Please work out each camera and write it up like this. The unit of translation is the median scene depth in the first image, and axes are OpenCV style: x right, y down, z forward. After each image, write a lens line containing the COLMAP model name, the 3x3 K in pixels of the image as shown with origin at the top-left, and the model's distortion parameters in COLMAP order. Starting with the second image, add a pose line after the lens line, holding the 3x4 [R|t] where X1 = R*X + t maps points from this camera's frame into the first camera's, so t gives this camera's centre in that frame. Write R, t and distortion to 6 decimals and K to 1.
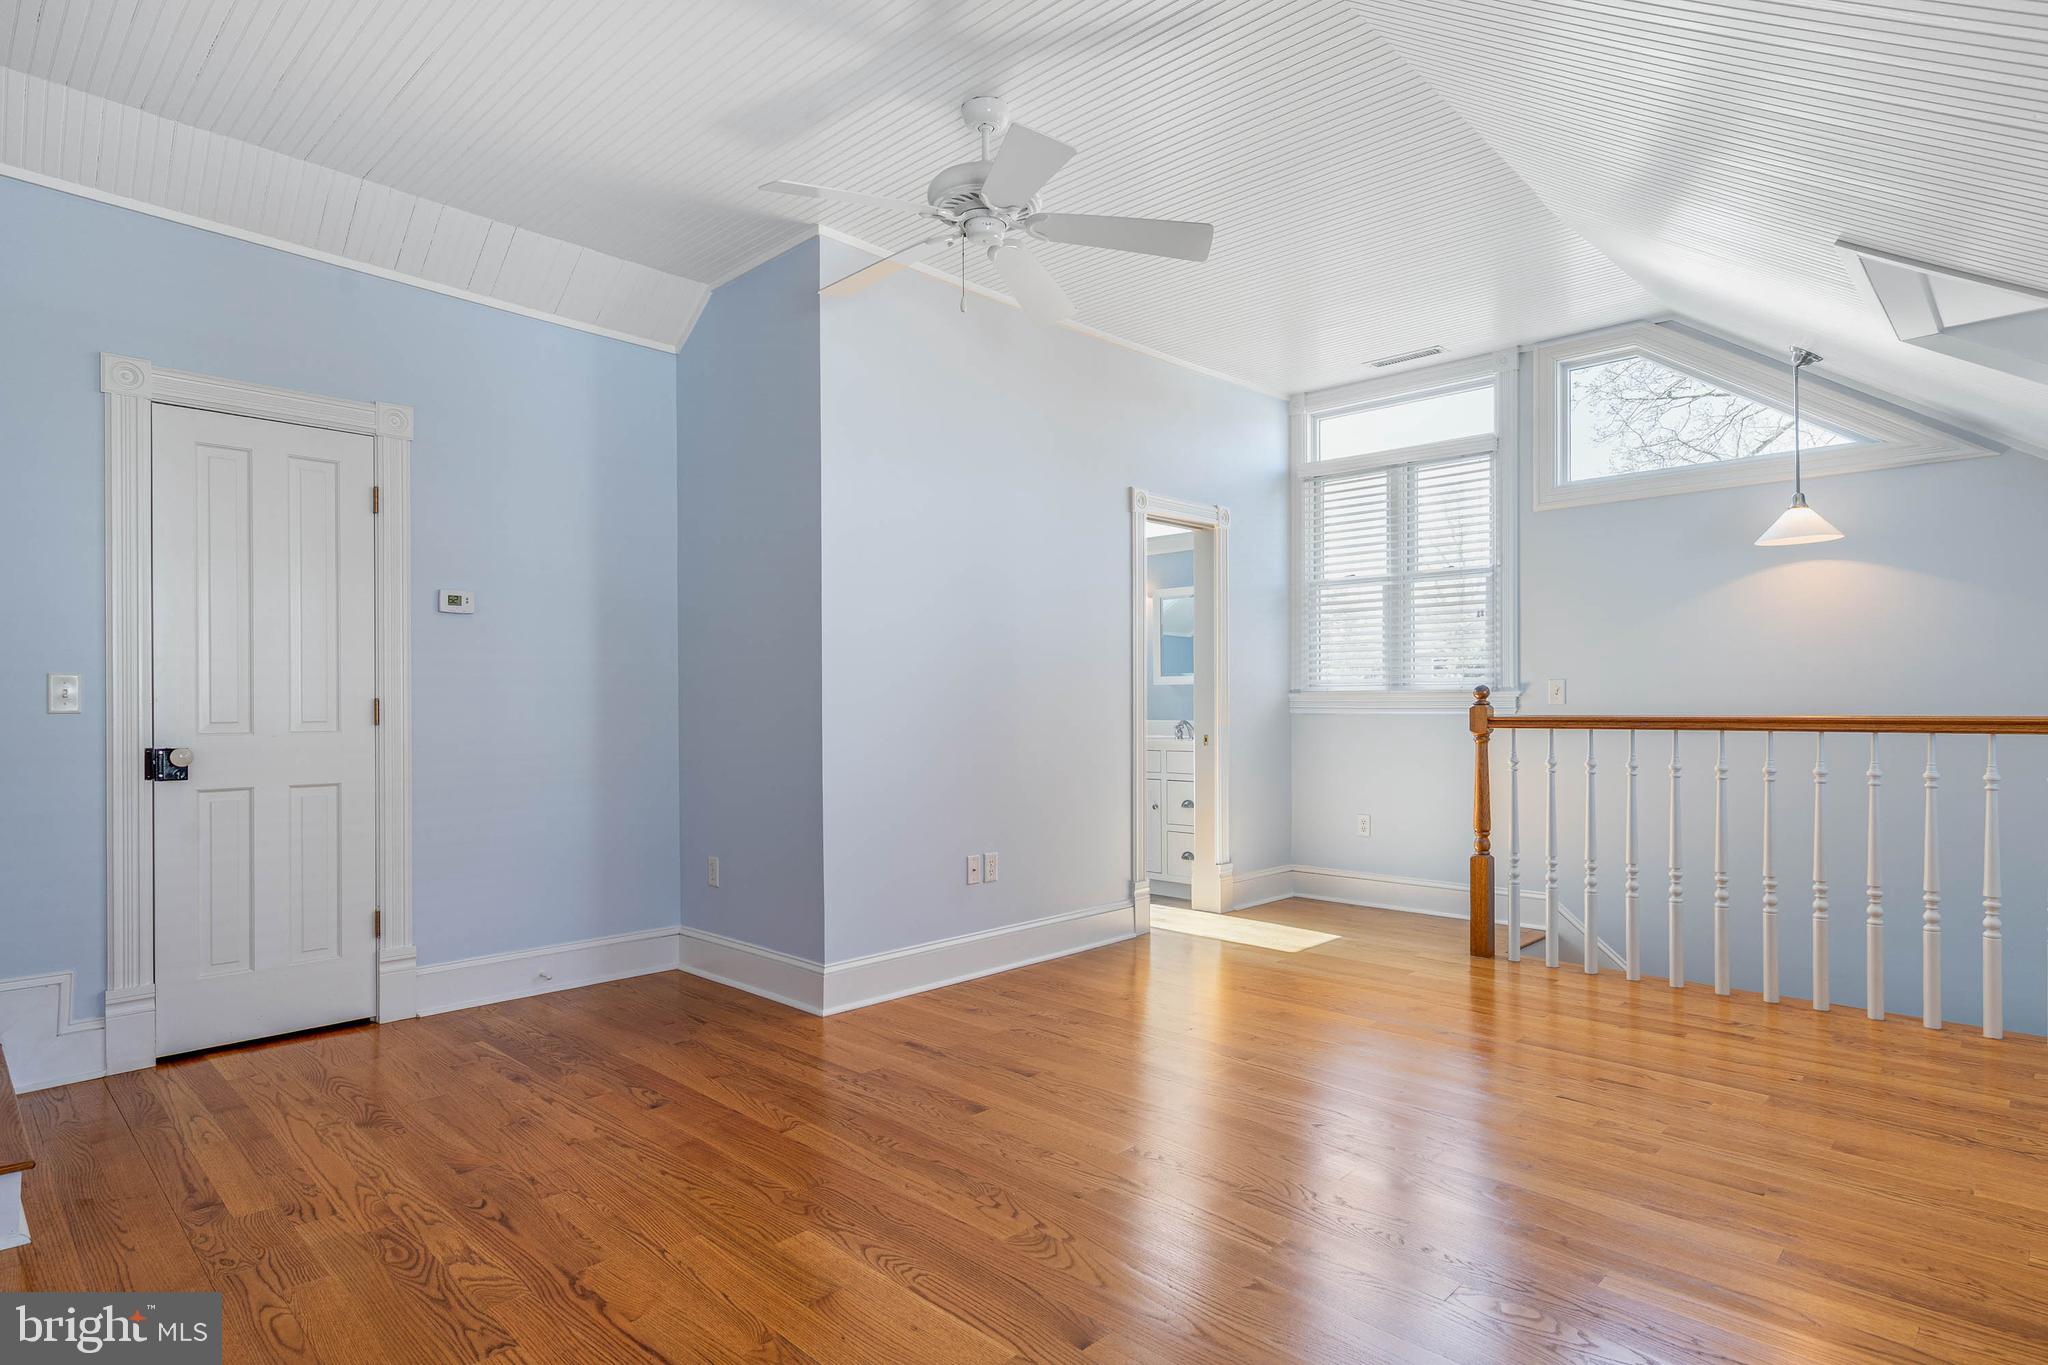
lens RADIAL K [[1056.2, 0, 1026.5], [0, 1056.2, 691.3], [0, 0, 1]] dist [0.000154, -0.000180]
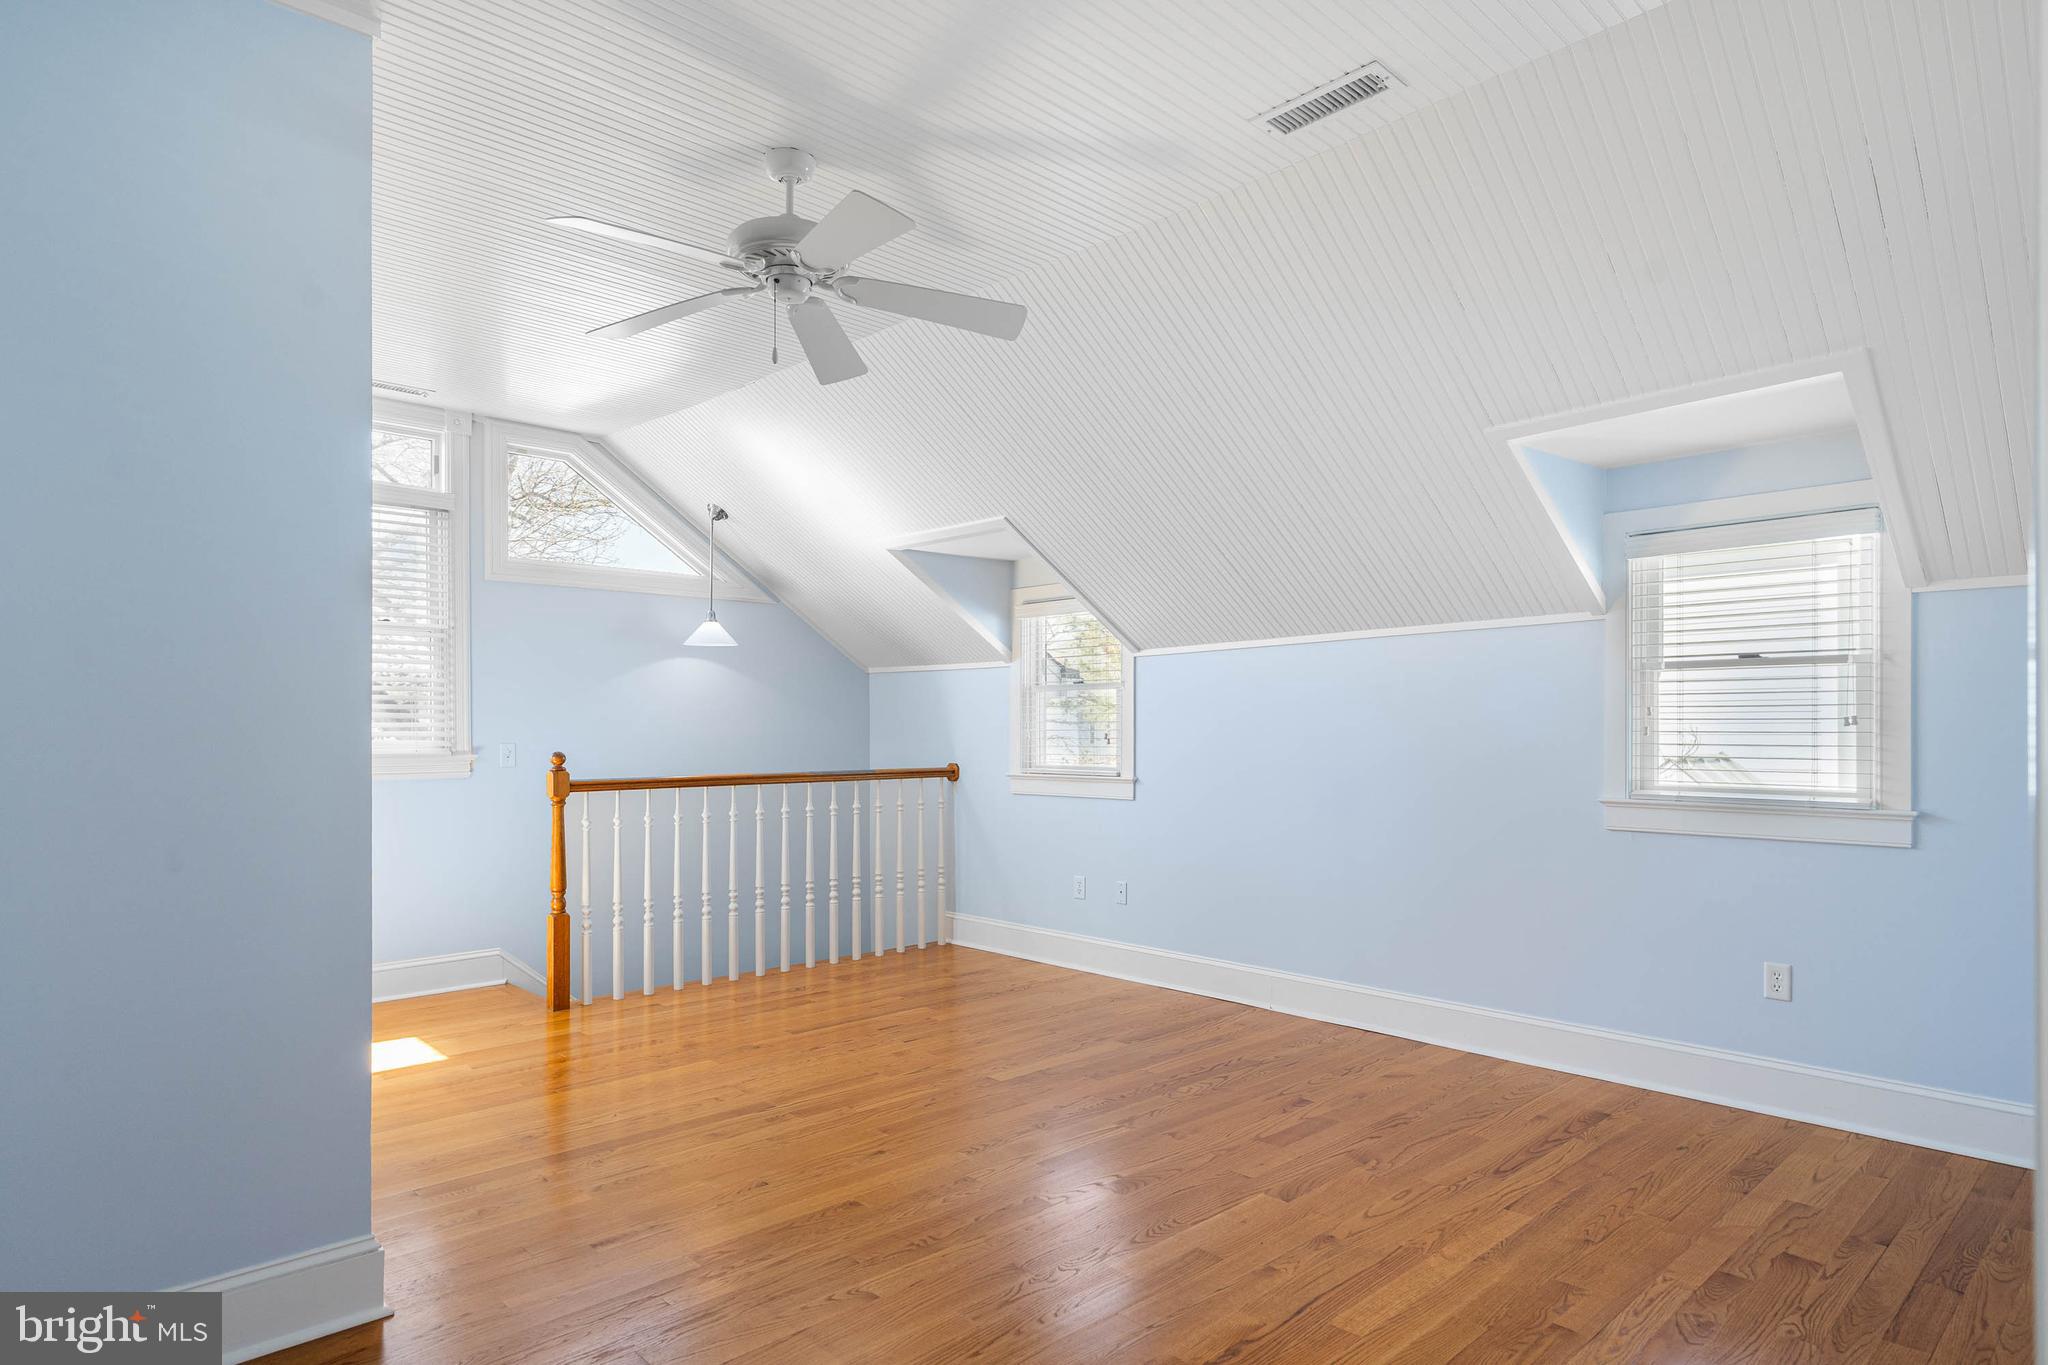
lens RADIAL K [[1114.6, 0, 1024.0], [0, 1114.6, 682.5], [0, 0, 1]] dist [-0.000210, 0.000097]
pose [[0.063482, 0.047079, 0.996872, -0.812007], [-0.007941, 0.998879, -0.046669, -0.033190], [-0.997951, -0.004954, 0.063785, 0.575659]]
